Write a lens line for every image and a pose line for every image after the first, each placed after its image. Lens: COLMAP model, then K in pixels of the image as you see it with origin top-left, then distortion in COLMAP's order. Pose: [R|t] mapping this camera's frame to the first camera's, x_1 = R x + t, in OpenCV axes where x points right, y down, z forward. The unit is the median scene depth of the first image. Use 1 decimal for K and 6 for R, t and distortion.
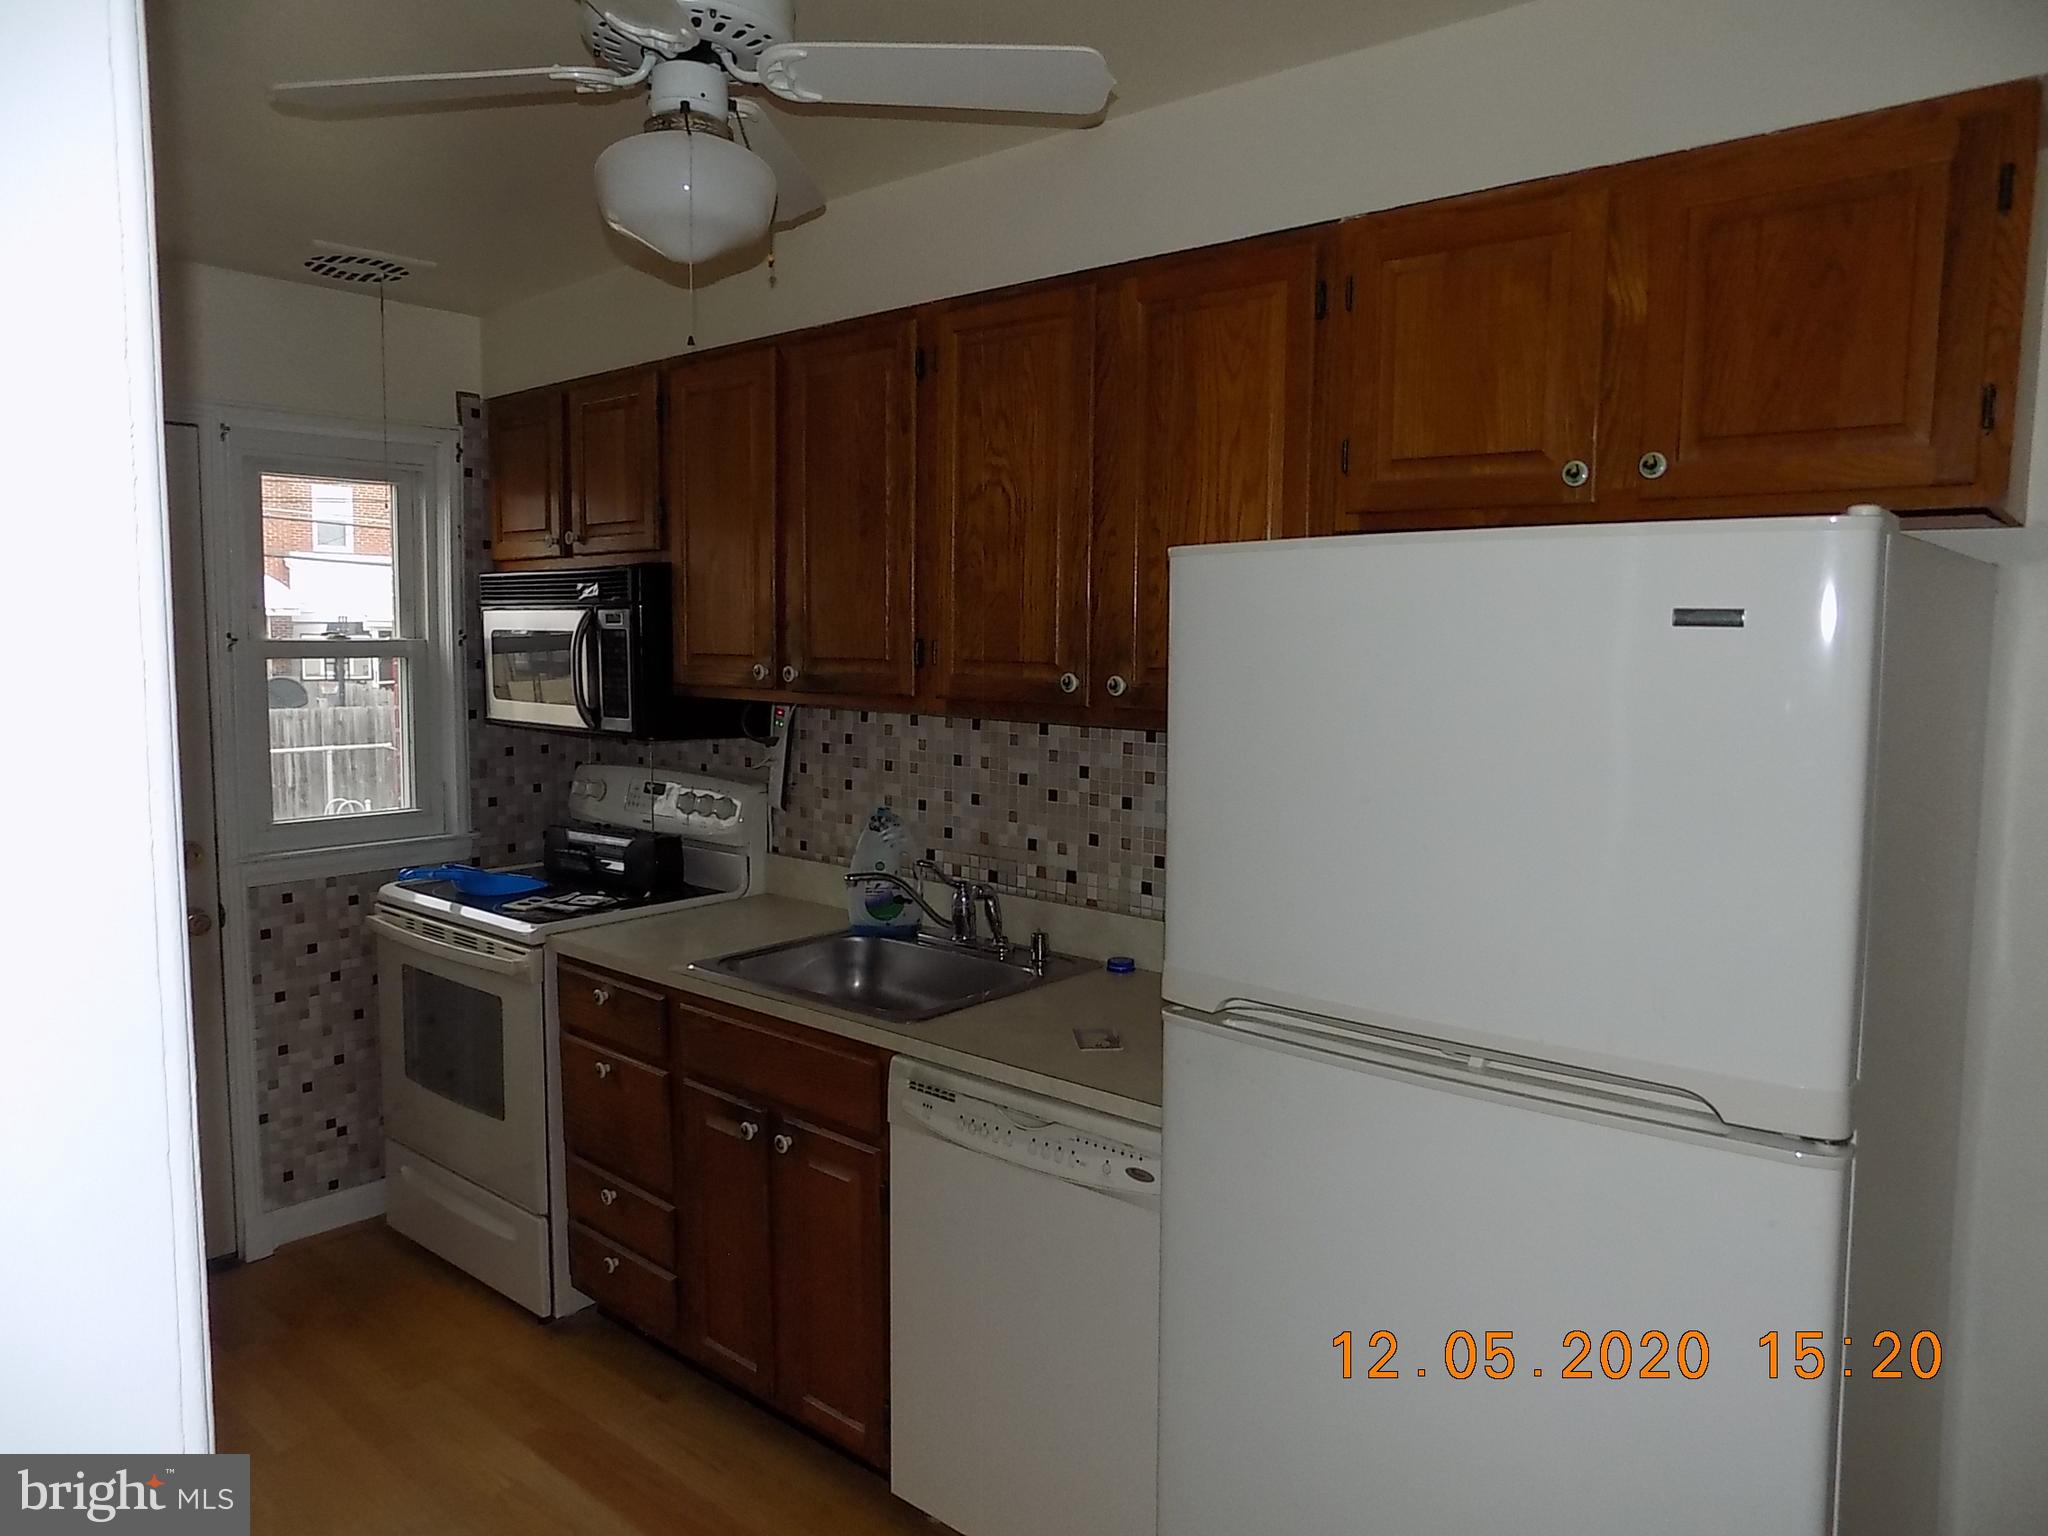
lens RADIAL K [[1391.5, 0, 1020.1], [0, 1391.5, 744.2], [0, 0, 1]] dist [-0.068759, 0.074770]
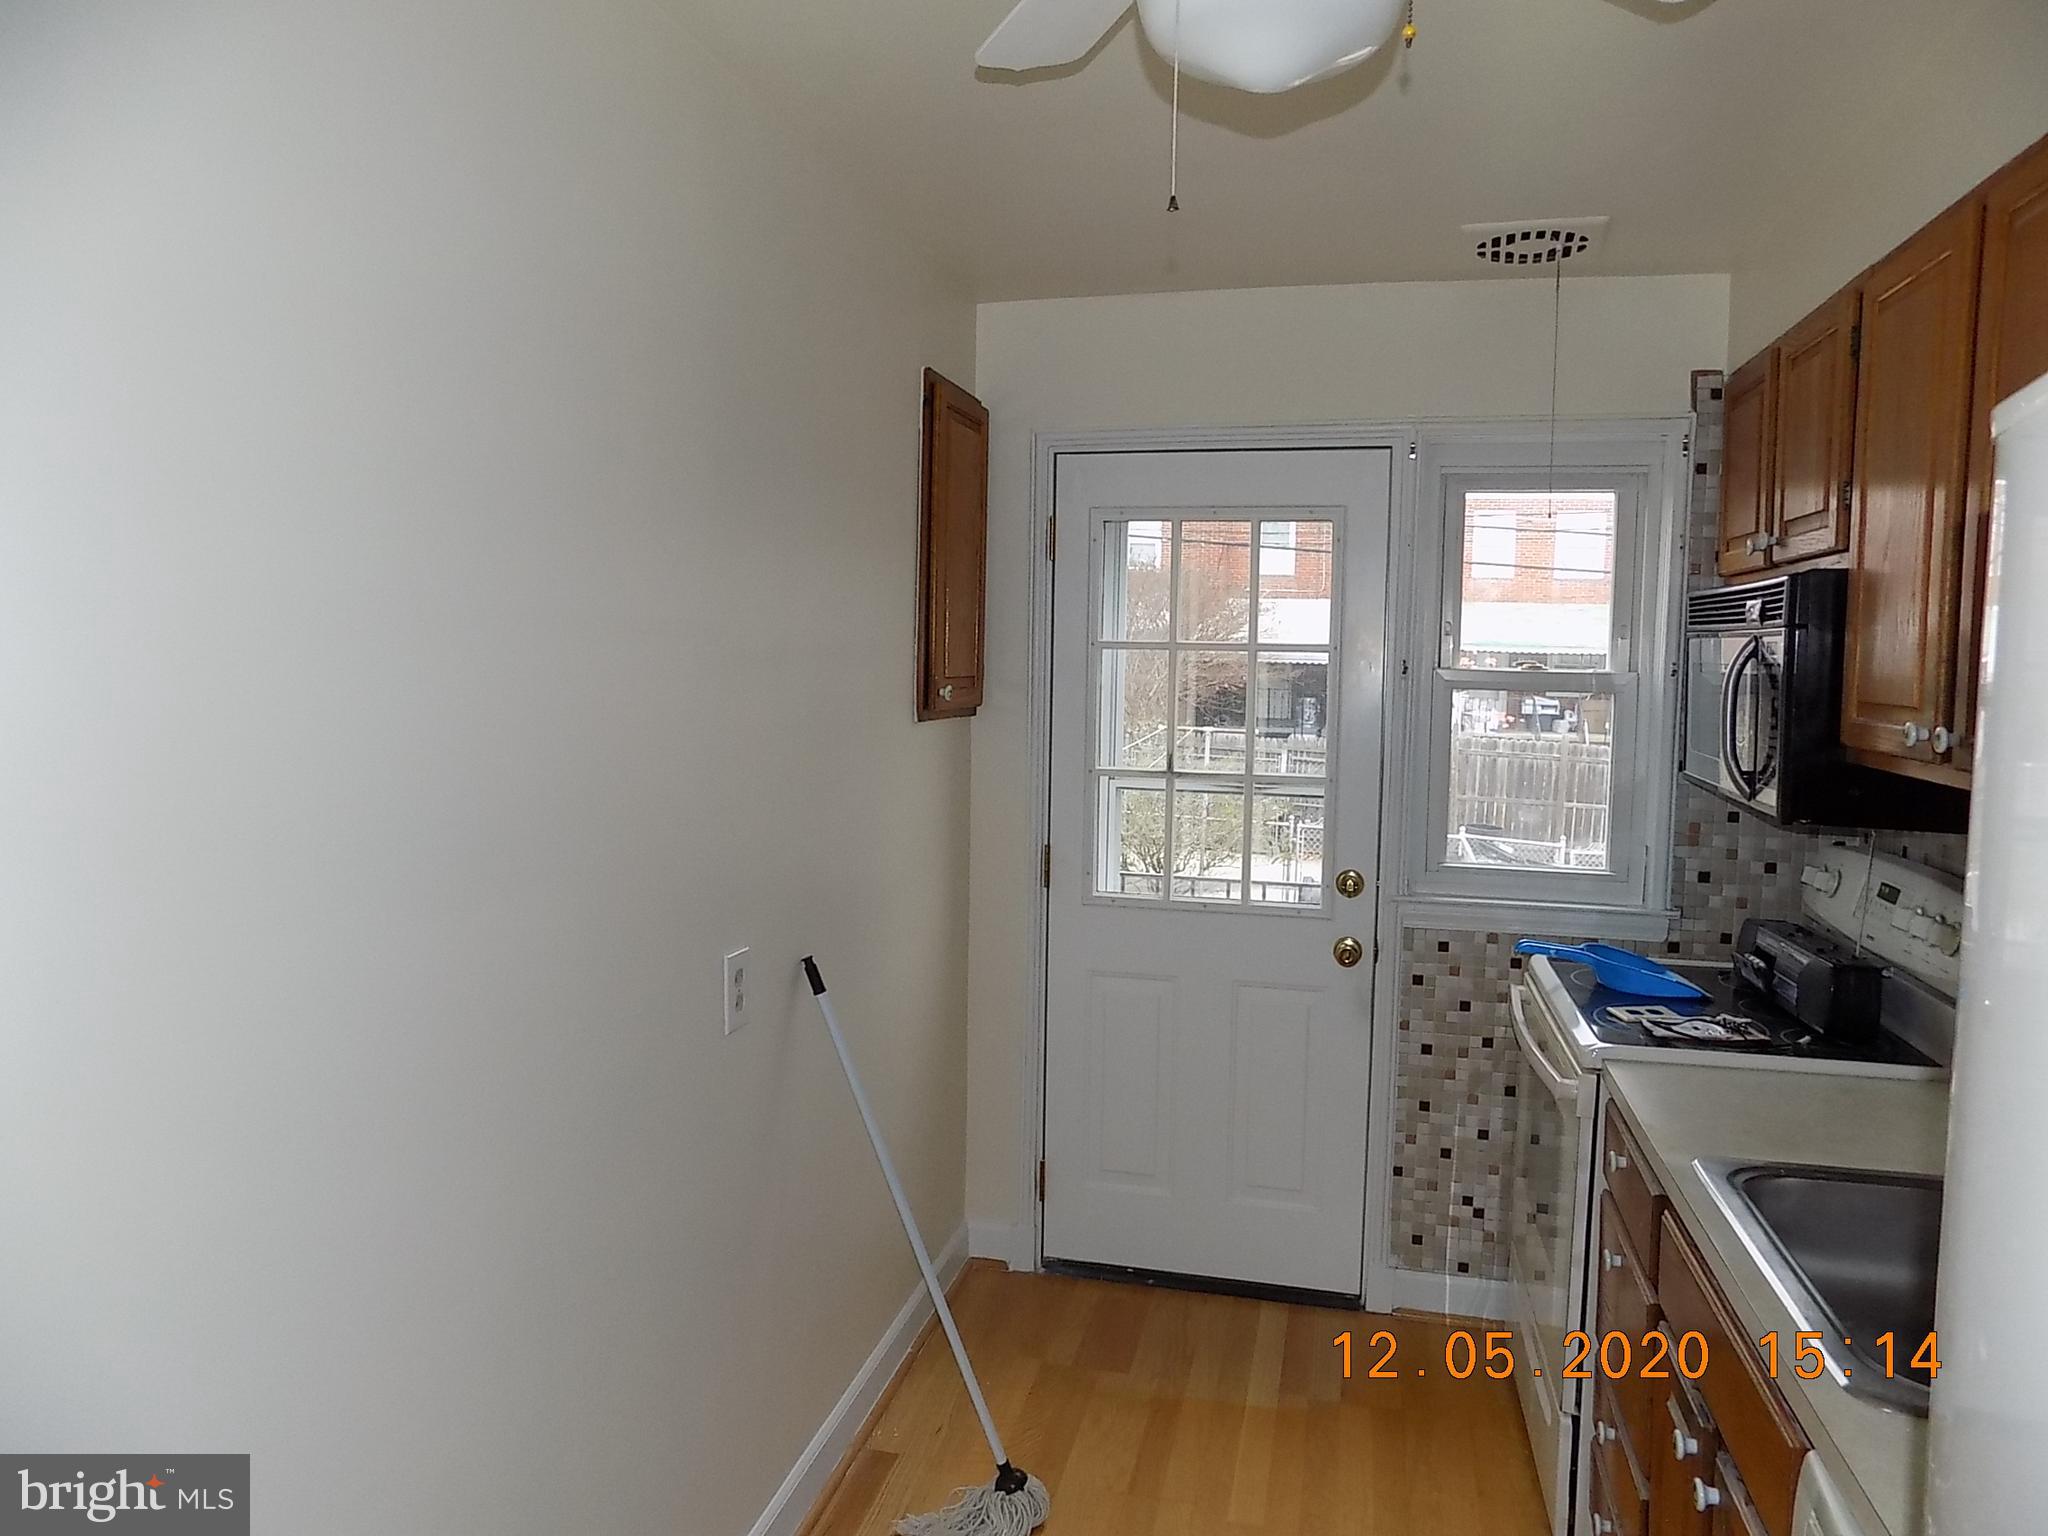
lens RADIAL K [[1366.2, 0, 1027.0], [0, 1366.2, 744.8], [0, 0, 1]] dist [-0.042200, 0.000682]
pose [[0.457238, 0.066602, -0.886847, 0.169667], [-0.087272, 0.995739, 0.029784, -0.031293], [0.885052, 0.063778, 0.461102, 0.373015]]
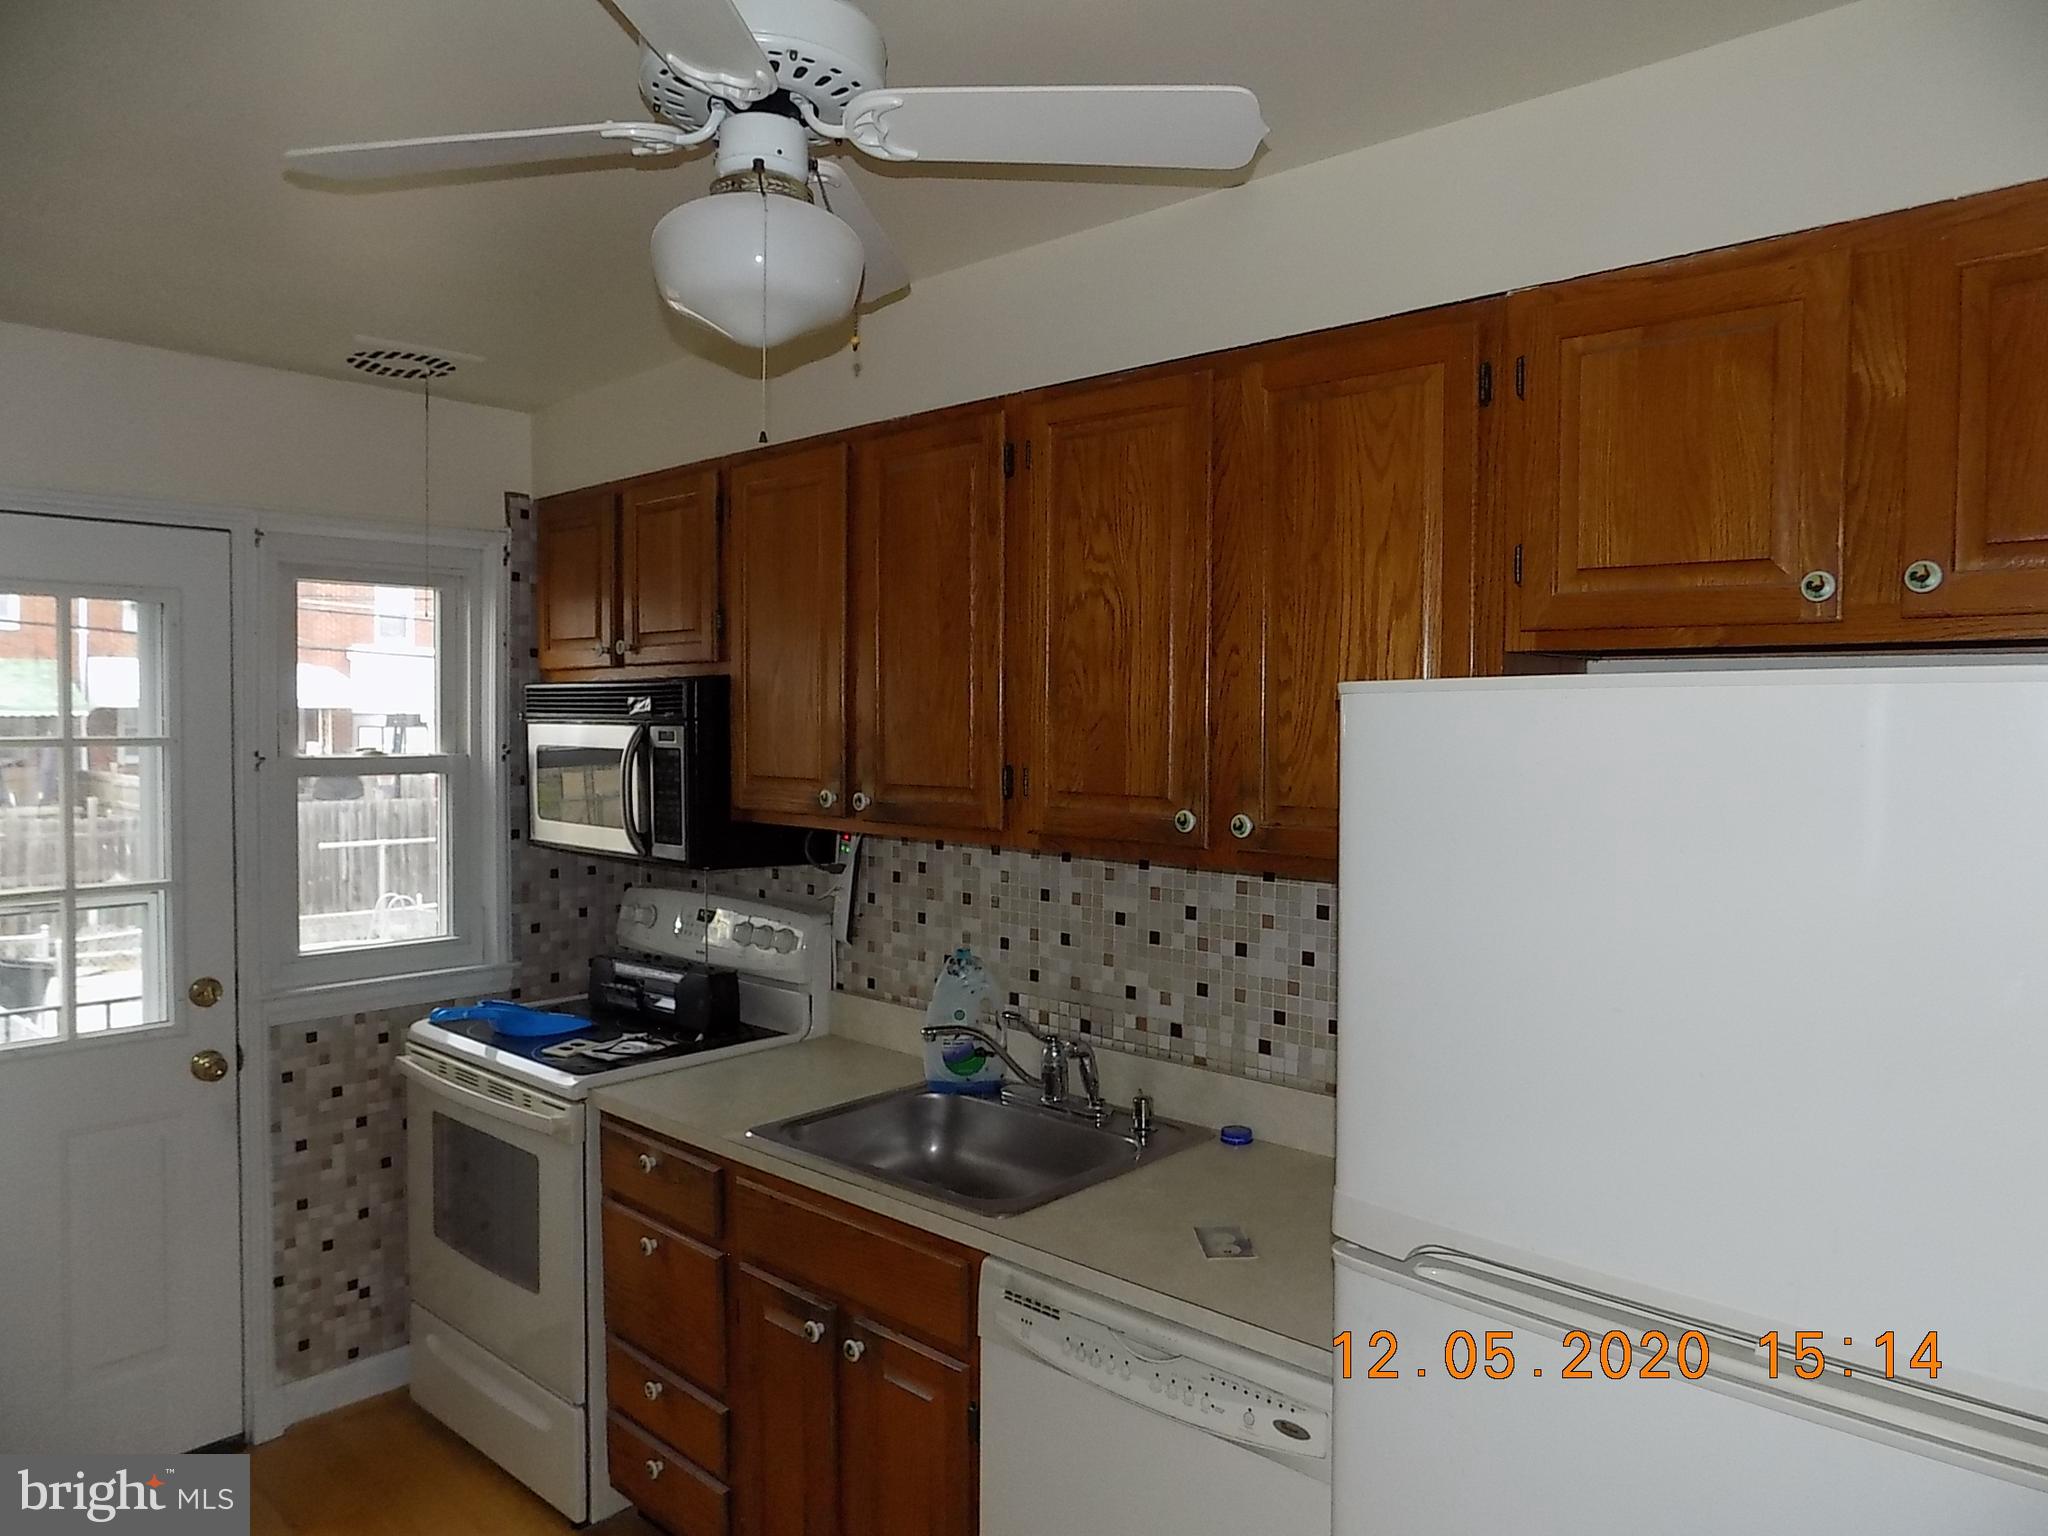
lens RADIAL K [[1386.0, 0, 1024.5], [0, 1386.0, 746.1], [0, 0, 1]] dist [-0.070619, 0.071243]
pose [[0.999498, -0.002679, -0.031577, -0.030989], [0.000753, 0.998148, -0.060836, -0.031414], [0.031682, 0.060781, 0.997648, 0.105056]]
